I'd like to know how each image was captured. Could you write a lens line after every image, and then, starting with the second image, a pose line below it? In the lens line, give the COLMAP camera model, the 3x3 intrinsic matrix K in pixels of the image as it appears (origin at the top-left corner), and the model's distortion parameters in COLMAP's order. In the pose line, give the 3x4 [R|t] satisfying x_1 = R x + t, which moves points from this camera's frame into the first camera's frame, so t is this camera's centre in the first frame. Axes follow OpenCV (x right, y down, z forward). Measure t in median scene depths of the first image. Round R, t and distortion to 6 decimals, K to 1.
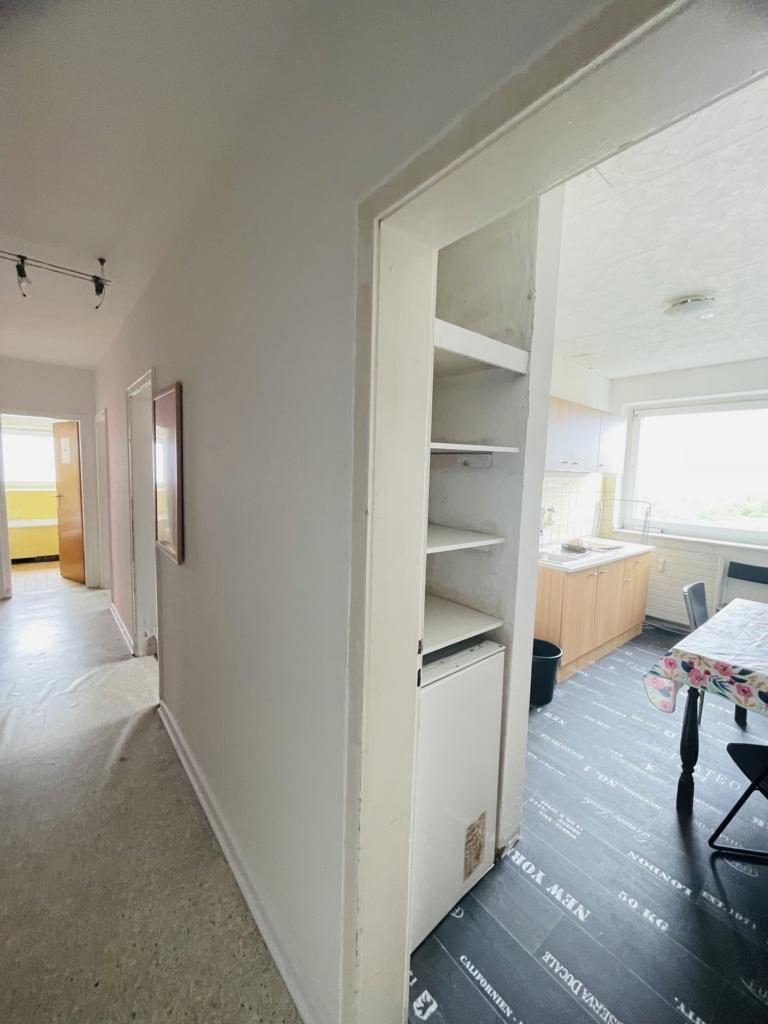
lens RADIAL K [[411.5, 0, 390.4], [0, 411.5, 509.6], [0, 0, 1]] dist [0.000857, 0.000000]
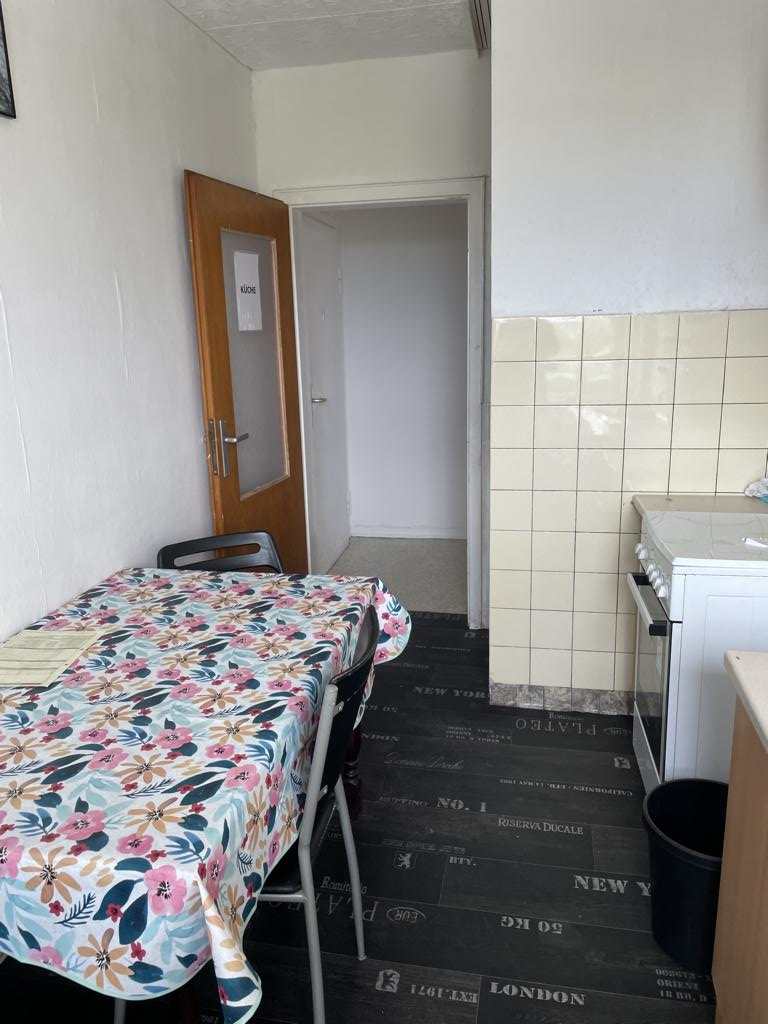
lens RADIAL K [[772.3, 0, 380.6], [0, 772.3, 501.0], [0, 0, 1]] dist [0.092311, -0.124984]
pose [[-0.779034, 0.135826, -0.612093, 1.104795], [-0.053693, 0.958214, 0.280968, -0.101928], [0.624678, 0.251748, -0.739188, 1.466774]]
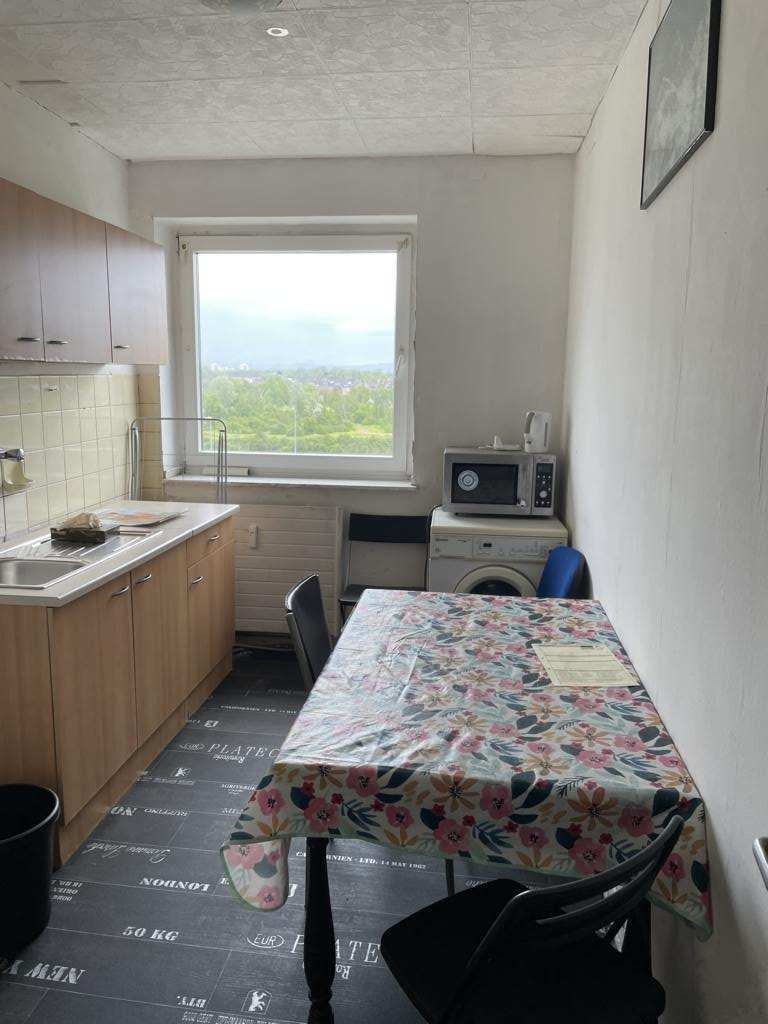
lens RADIAL K [[772.3, 0, 380.6], [0, 772.3, 501.0], [0, 0, 1]] dist [0.092311, -0.124984]
pose [[0.734959, -0.130179, 0.665499, 0.194817], [0.073014, 0.990886, 0.113194, -0.023202], [-0.674169, -0.034603, 0.737766, 0.243578]]
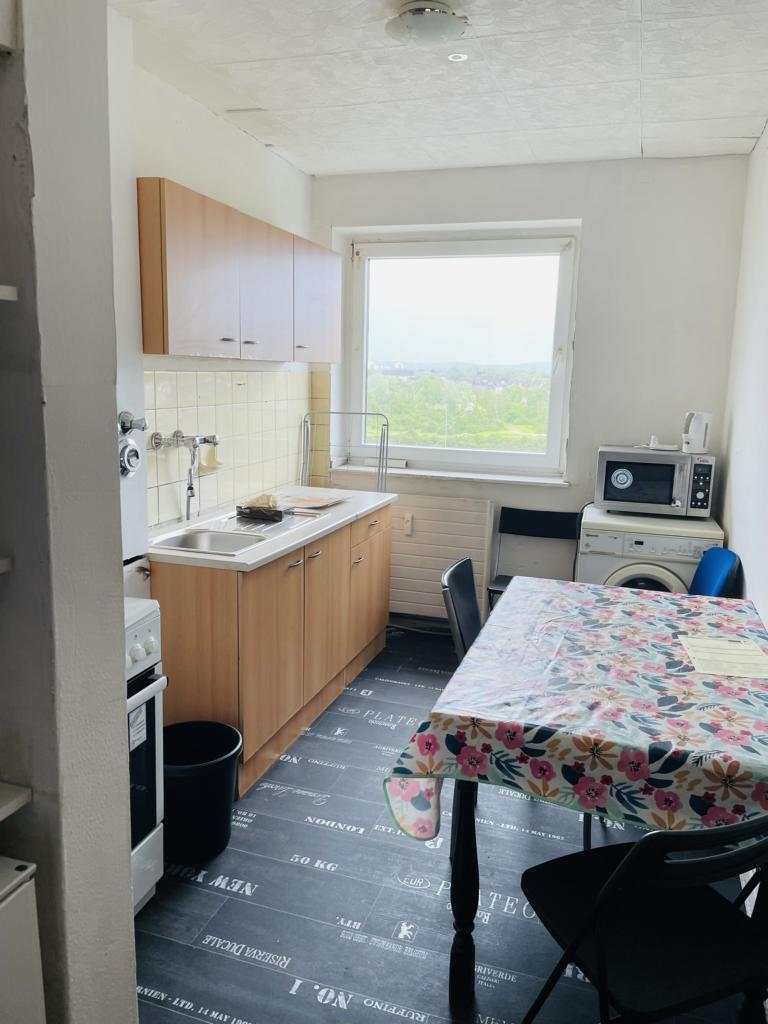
lens RADIAL K [[771.2, 0, 388.5], [0, 771.2, 500.6], [0, 0, 1]] dist [0.083541, -0.110717]
pose [[0.847260, -0.097622, 0.522131, 0.132343], [0.050828, 0.993356, 0.103249, -0.018089], [-0.528741, -0.060940, 0.846593, 0.183631]]
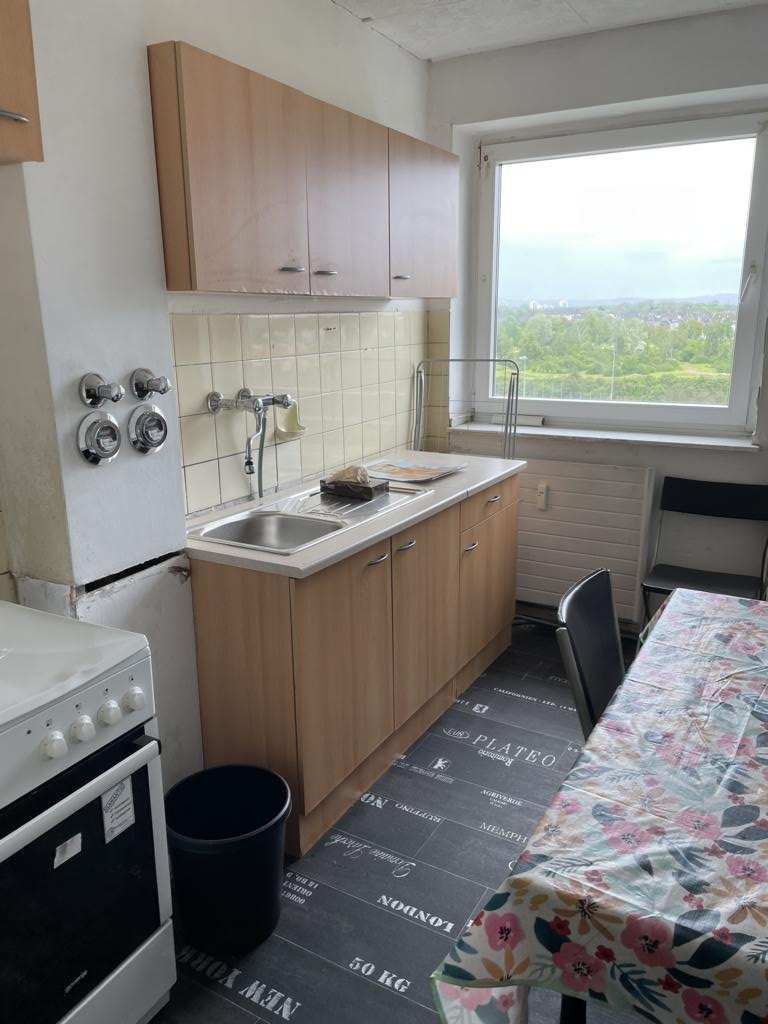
lens RADIAL K [[773.4, 0, 387.7], [0, 773.4, 510.5], [0, 0, 1]] dist [0.086472, -0.112357]
pose [[0.935383, -0.126146, 0.330372, 0.347373], [0.071875, 0.982531, 0.171660, -0.023615], [-0.346255, -0.136822, 0.928109, 0.416543]]
